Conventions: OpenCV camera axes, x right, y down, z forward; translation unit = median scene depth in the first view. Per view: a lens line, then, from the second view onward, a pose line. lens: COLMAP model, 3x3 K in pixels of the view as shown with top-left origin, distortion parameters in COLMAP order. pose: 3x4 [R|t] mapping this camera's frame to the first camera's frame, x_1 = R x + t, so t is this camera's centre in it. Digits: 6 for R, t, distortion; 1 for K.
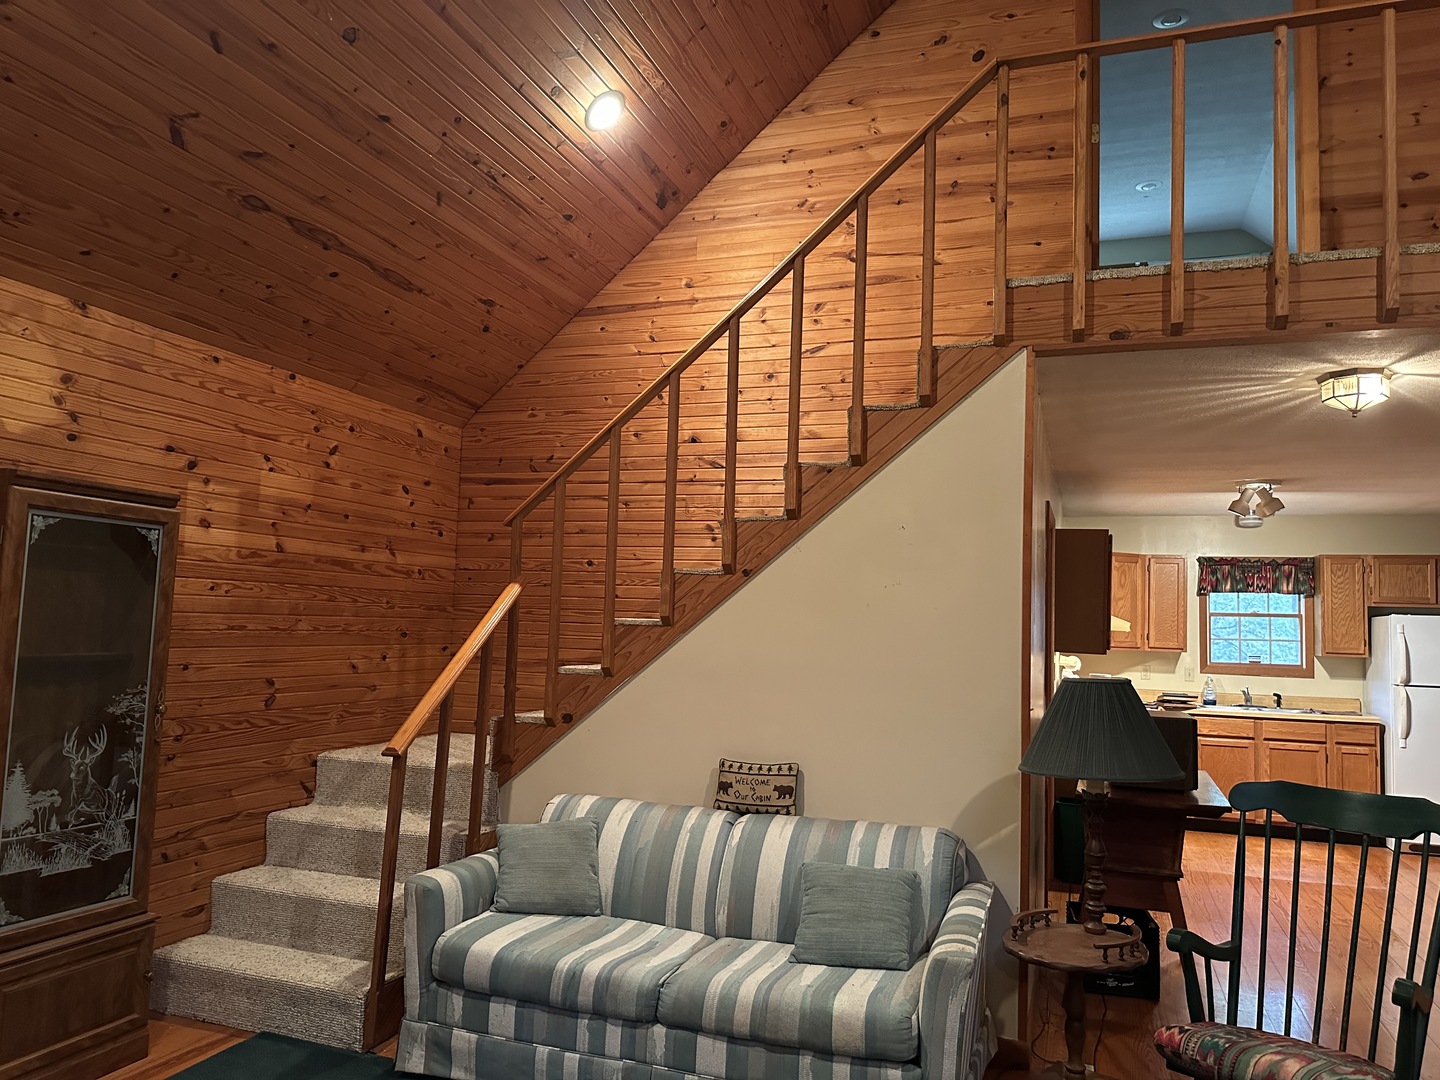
lens RADIAL K [[1008.2, 0, 722.3], [0, 1008.2, 546.1], [0, 0, 1]] dist [0.099226, -0.140922]
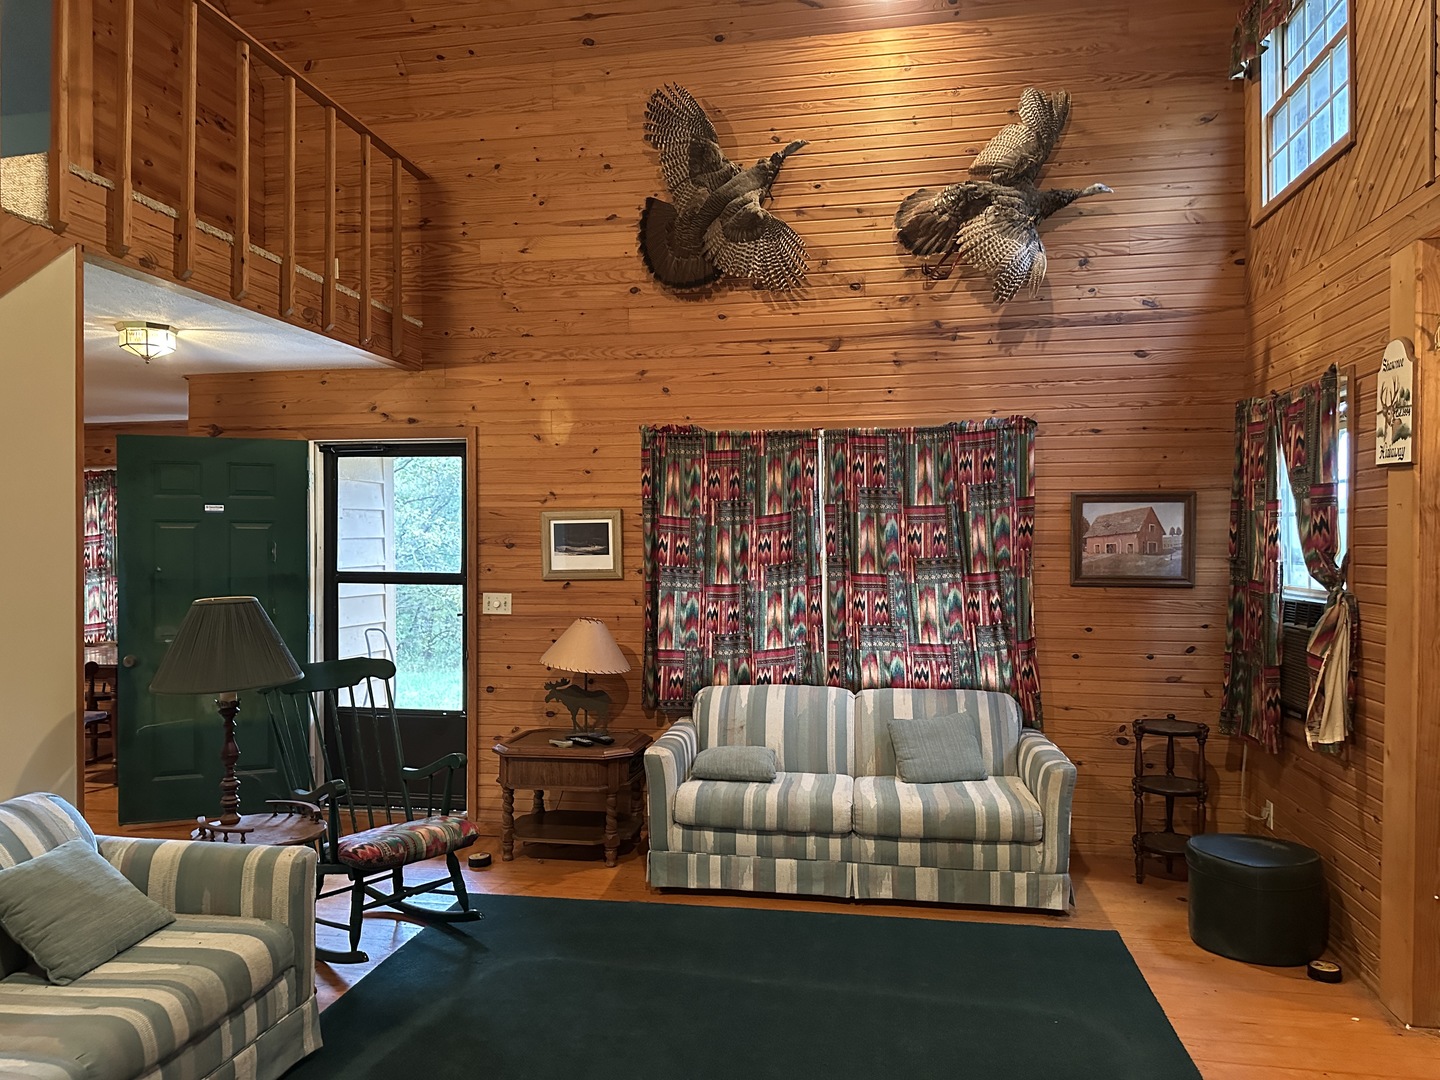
lens RADIAL K [[1008.2, 0, 722.3], [0, 1008.2, 546.1], [0, 0, 1]] dist [0.099226, -0.140922]
pose [[-0.170416, -0.033499, 0.984803, -0.641780], [-0.080172, 0.996580, 0.020026, 0.005926], [-0.982105, -0.075541, -0.172518, 0.531370]]
